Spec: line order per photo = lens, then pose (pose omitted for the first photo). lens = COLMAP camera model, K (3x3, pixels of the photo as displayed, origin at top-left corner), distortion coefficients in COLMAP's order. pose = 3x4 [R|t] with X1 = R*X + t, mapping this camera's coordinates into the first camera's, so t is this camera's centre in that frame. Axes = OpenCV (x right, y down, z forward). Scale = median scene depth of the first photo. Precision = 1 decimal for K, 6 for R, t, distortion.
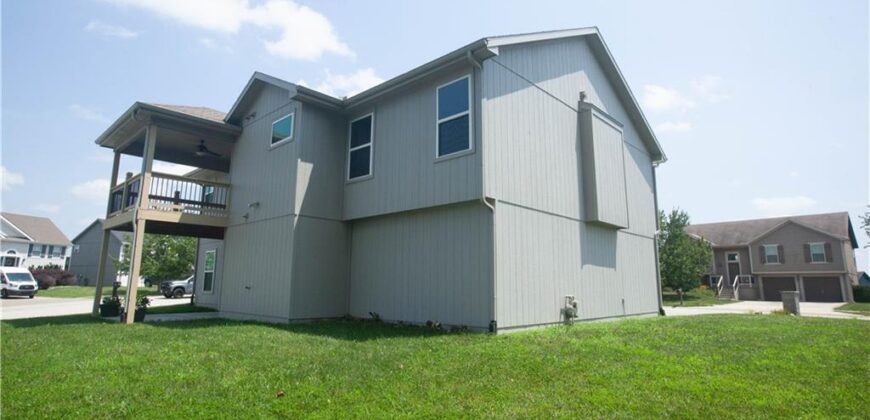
lens RADIAL K [[456.3, 0, 432.6], [0, 456.3, 205.3], [0, 0, 1]] dist [-0.034927, 0.000100]
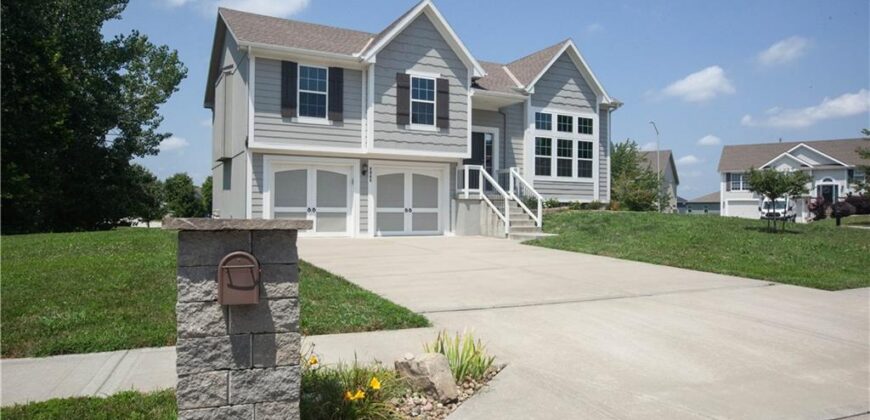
lens RADIAL K [[529.3, 0, 430.1], [0, 529.3, 200.5], [0, 0, 1]] dist [-0.023590, 0.001772]
pose [[-0.341264, -0.019396, -0.939767, 1.376699], [0.156144, 0.984726, -0.077025, 0.308345], [0.926908, -0.173025, -0.333023, 1.672077]]
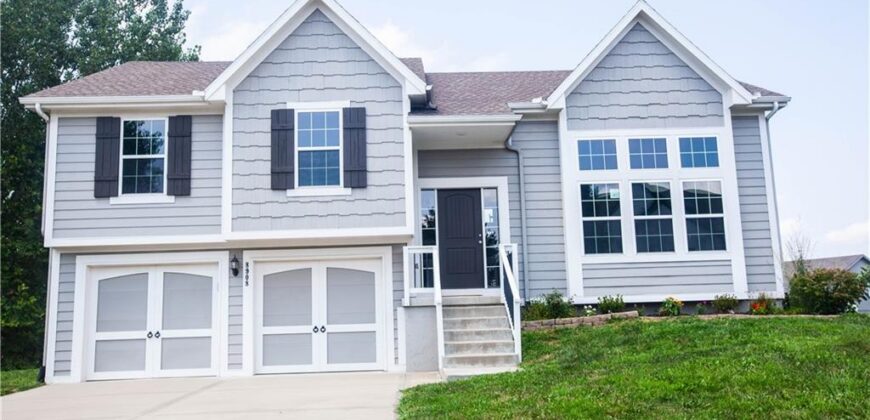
lens RADIAL K [[701.7, 0, 434.5], [0, 701.7, 209.4], [0, 0, 1]] dist [0.037611, 0.022138]
pose [[-0.718141, -0.087190, -0.690414, 0.852390], [0.148221, 0.950190, -0.274169, 0.359171], [0.679930, -0.299226, -0.669447, 2.005317]]
